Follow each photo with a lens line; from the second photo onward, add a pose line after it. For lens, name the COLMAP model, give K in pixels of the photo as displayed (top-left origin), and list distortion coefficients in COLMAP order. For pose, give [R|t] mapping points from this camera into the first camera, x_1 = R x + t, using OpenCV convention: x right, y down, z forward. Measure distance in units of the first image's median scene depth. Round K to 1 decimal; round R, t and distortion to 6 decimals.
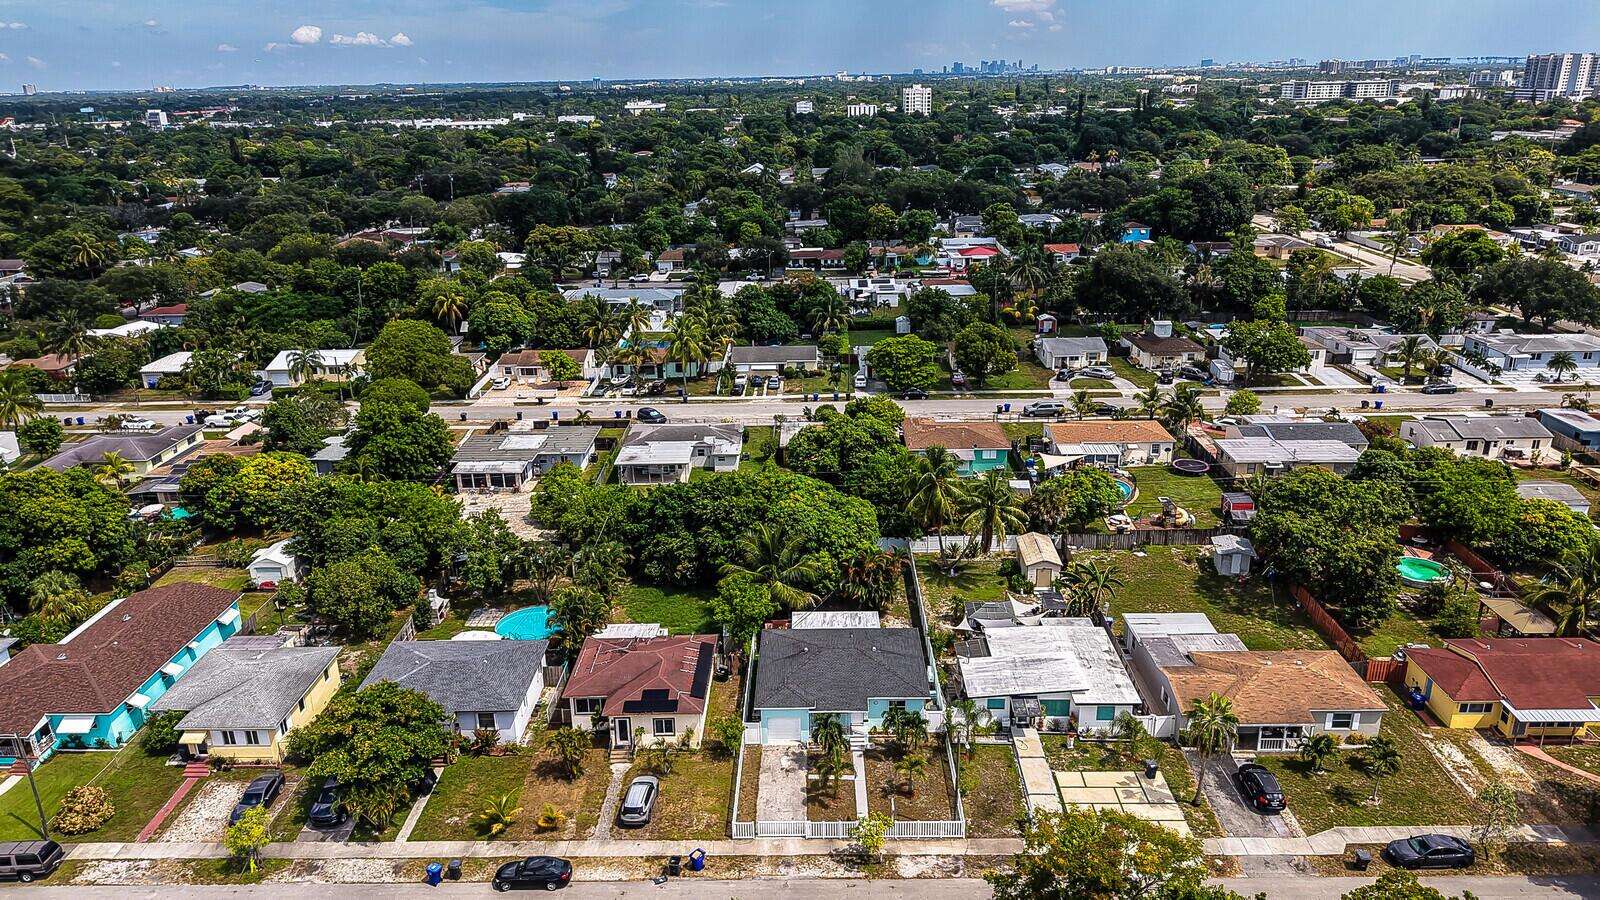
lens RADIAL K [[1075.7, 0, 800.0], [0, 1075.7, 450.0], [0, 0, 1]] dist [0.040329, -0.036097]
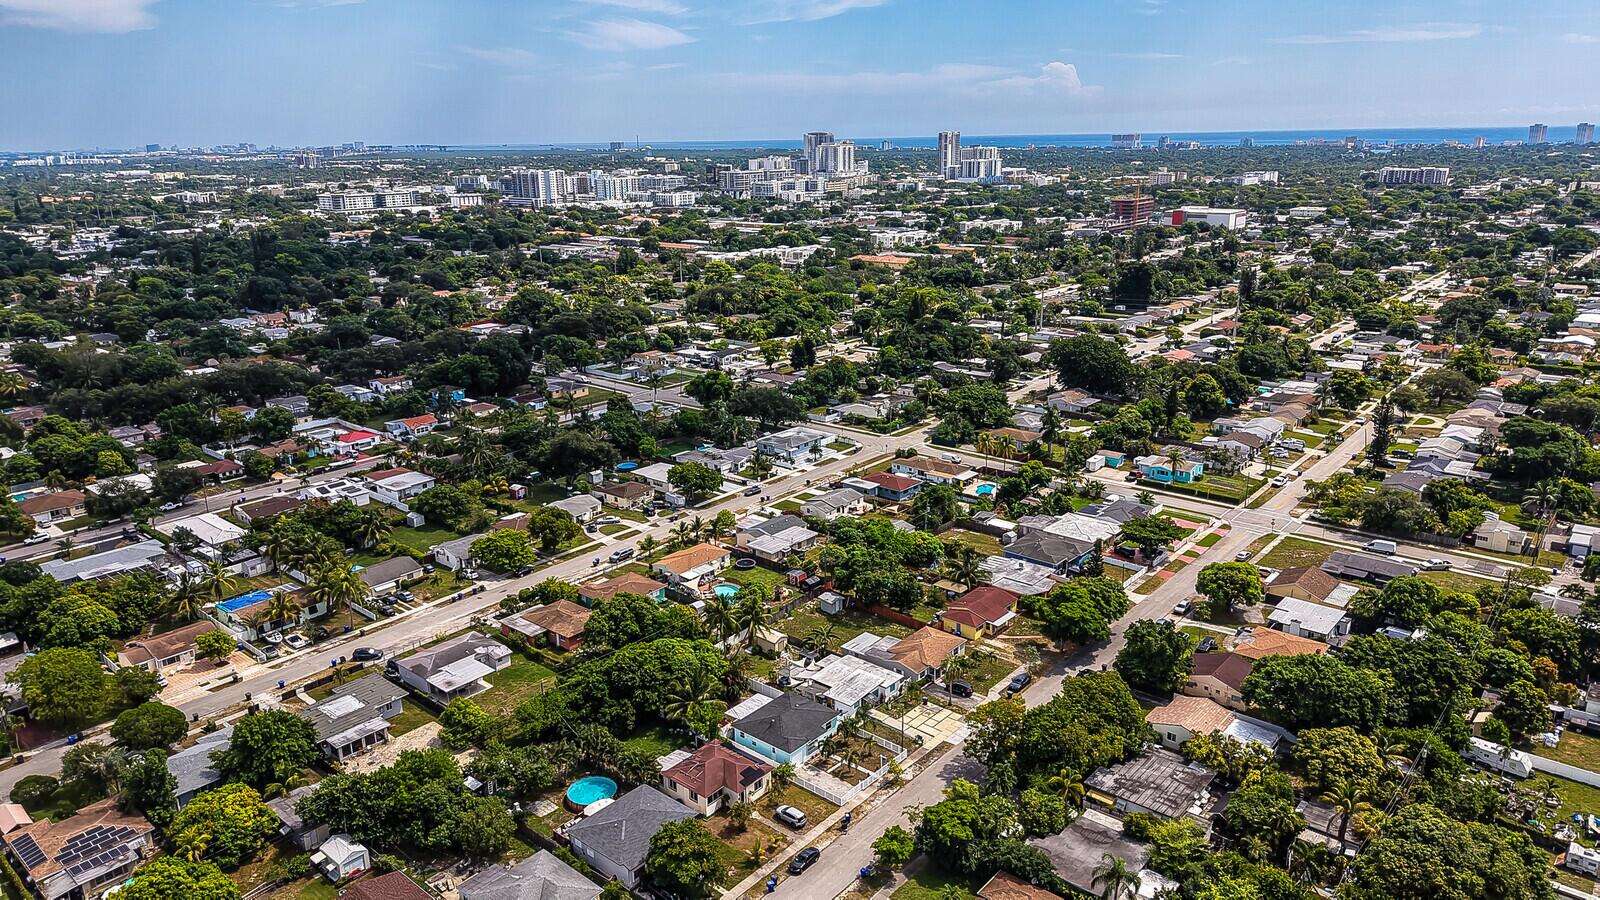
lens RADIAL K [[1063.1, 0, 800.0], [0, 1063.1, 450.0], [0, 0, 1]] dist [0.095898, -0.150007]
pose [[0.645407, -0.209796, 0.734463, -1.001451], [0.258627, 0.964768, 0.048314, -0.279378], [-0.718722, 0.158769, 0.676927, -0.289930]]
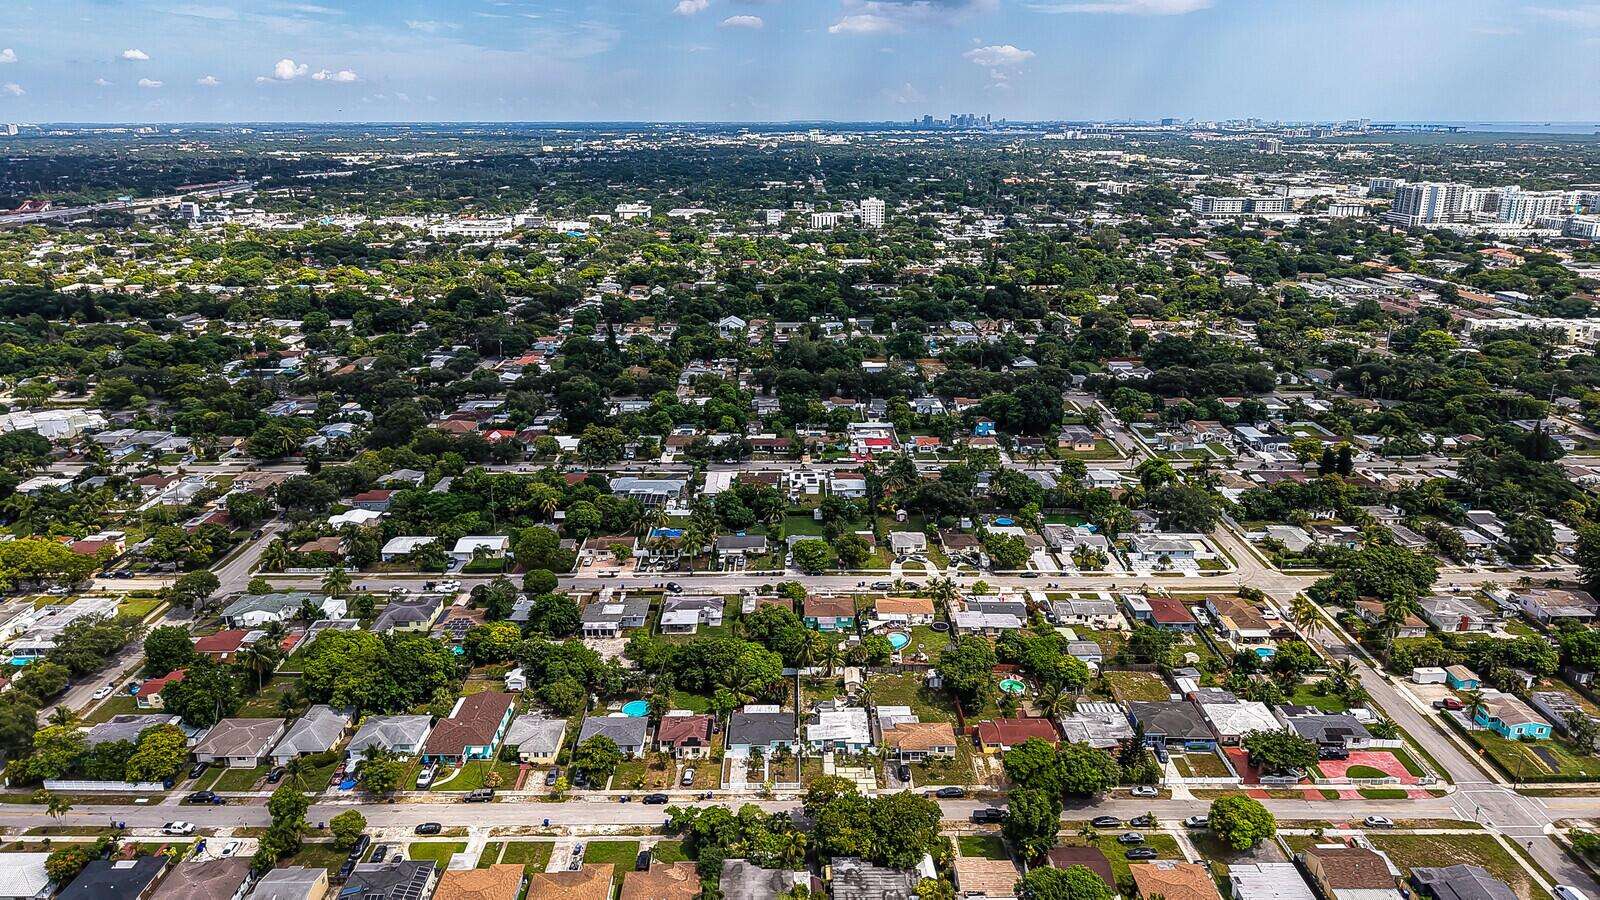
lens RADIAL K [[1063.1, 0, 800.0], [0, 1063.1, 450.0], [0, 0, 1]] dist [0.095898, -0.150007]
pose [[0.999552, 0.012085, 0.027394, 0.041666], [-0.011070, 0.999258, -0.036902, -0.313360], [-0.027820, 0.036582, 0.998943, -1.338356]]
